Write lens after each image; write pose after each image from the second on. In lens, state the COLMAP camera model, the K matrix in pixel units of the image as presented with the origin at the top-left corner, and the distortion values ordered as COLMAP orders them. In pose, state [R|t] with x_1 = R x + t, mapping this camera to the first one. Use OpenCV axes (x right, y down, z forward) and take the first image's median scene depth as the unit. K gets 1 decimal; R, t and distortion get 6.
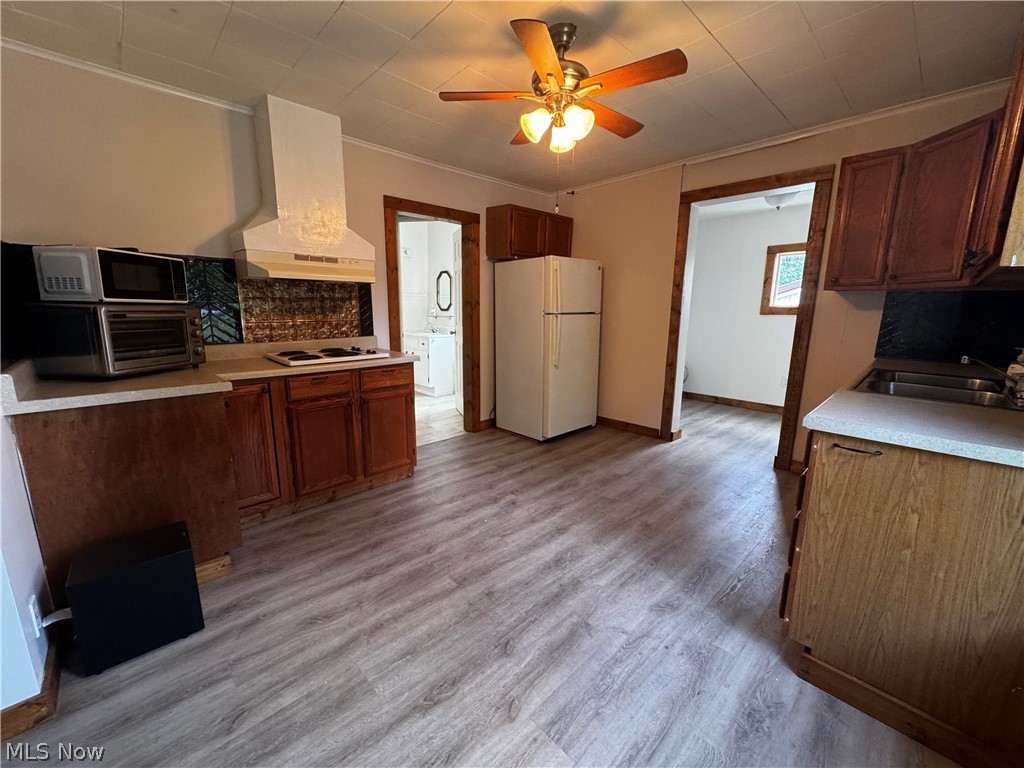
lens RADIAL K [[409.6, 0, 511.6], [0, 409.6, 385.1], [0, 0, 1]] dist [-0.001974, 0.000315]
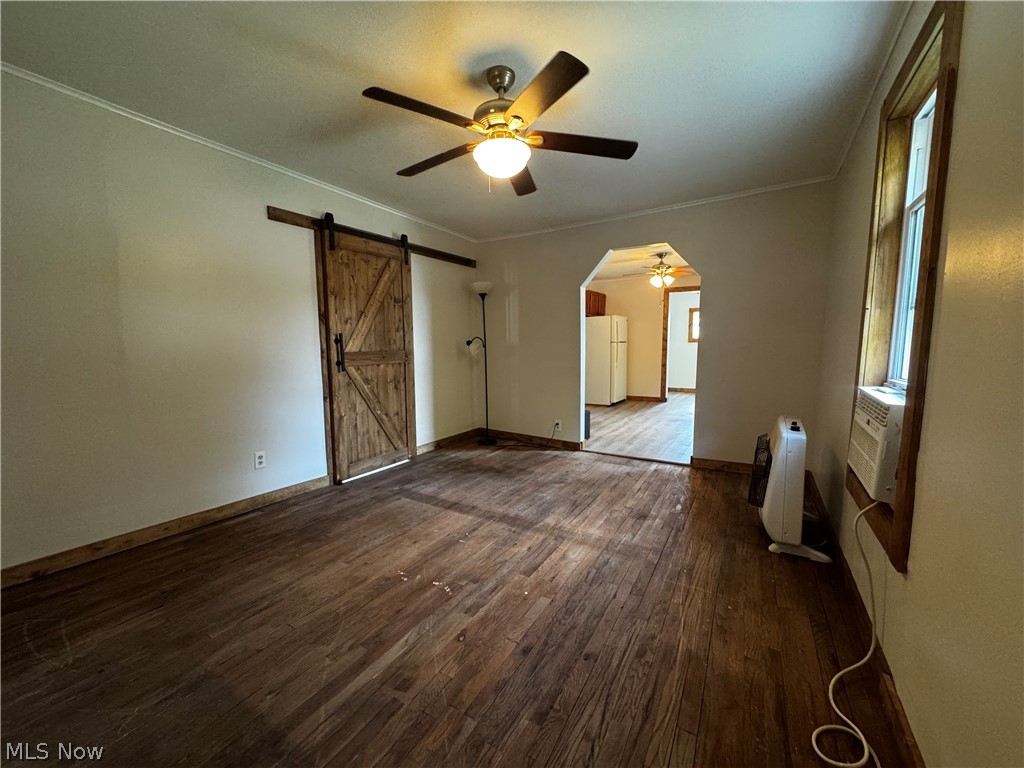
lens RADIAL K [[409.6, 0, 511.6], [0, 409.6, 385.1], [0, 0, 1]] dist [-0.001974, 0.000315]
pose [[0.966787, -0.037767, 0.252778, -1.603397], [0.059602, 0.995069, -0.079284, 0.303326], [-0.248537, 0.091717, 0.964270, -1.470256]]
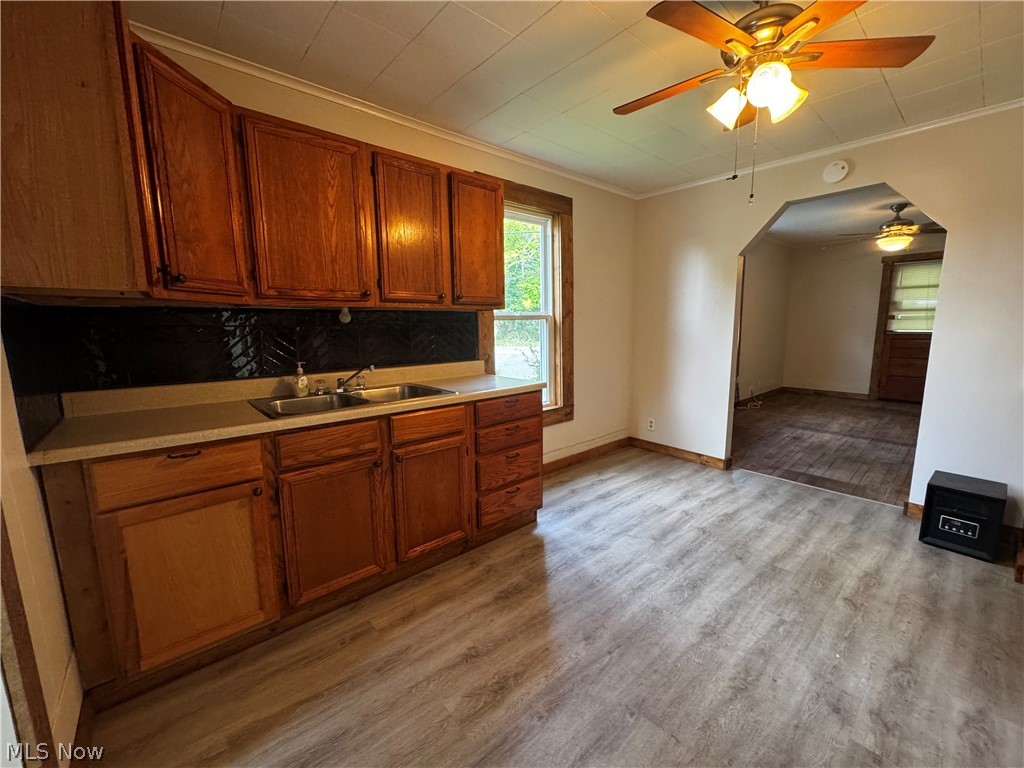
lens RADIAL K [[409.6, 0, 511.6], [0, 409.6, 385.1], [0, 0, 1]] dist [-0.001974, 0.000315]
pose [[-0.998574, -0.002294, 0.053345, 0.478412], [0.015677, 0.942441, 0.334004, -0.335789], [-0.051041, 0.334364, -0.941061, 1.713833]]
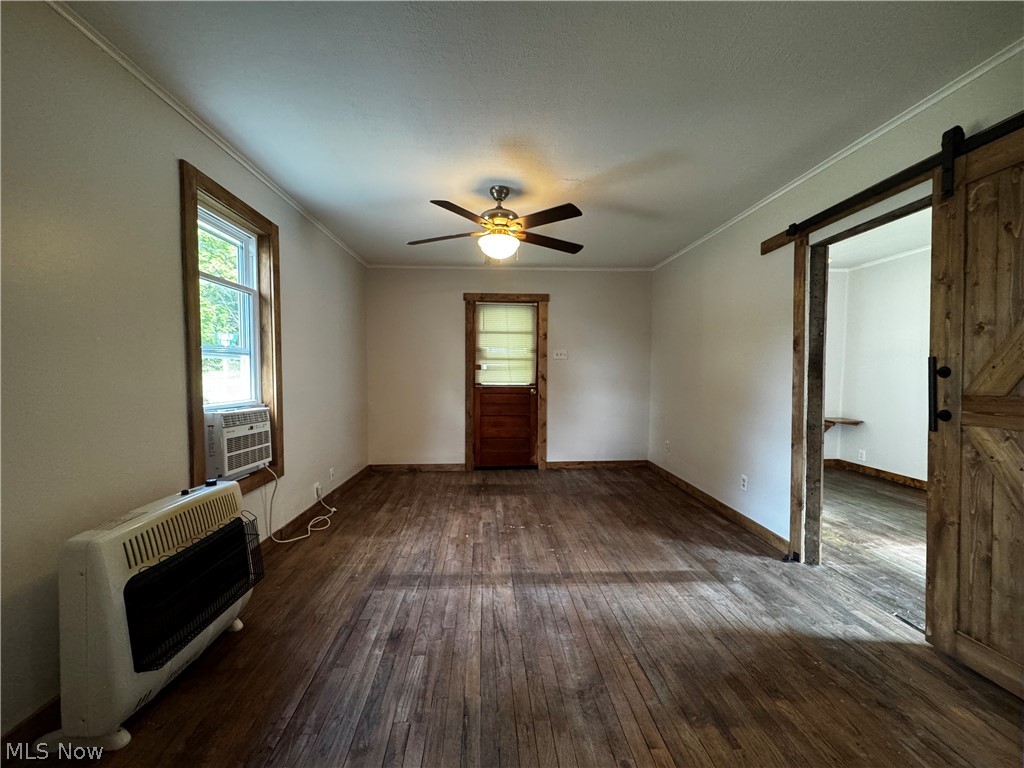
lens RADIAL K [[409.6, 0, 511.6], [0, 409.6, 385.1], [0, 0, 1]] dist [-0.001974, 0.000315]
pose [[-0.653977, 0.011505, -0.756427, -0.375116], [-0.149941, 0.978077, 0.144510, -0.050794], [0.741507, 0.207925, -0.637915, 0.380939]]
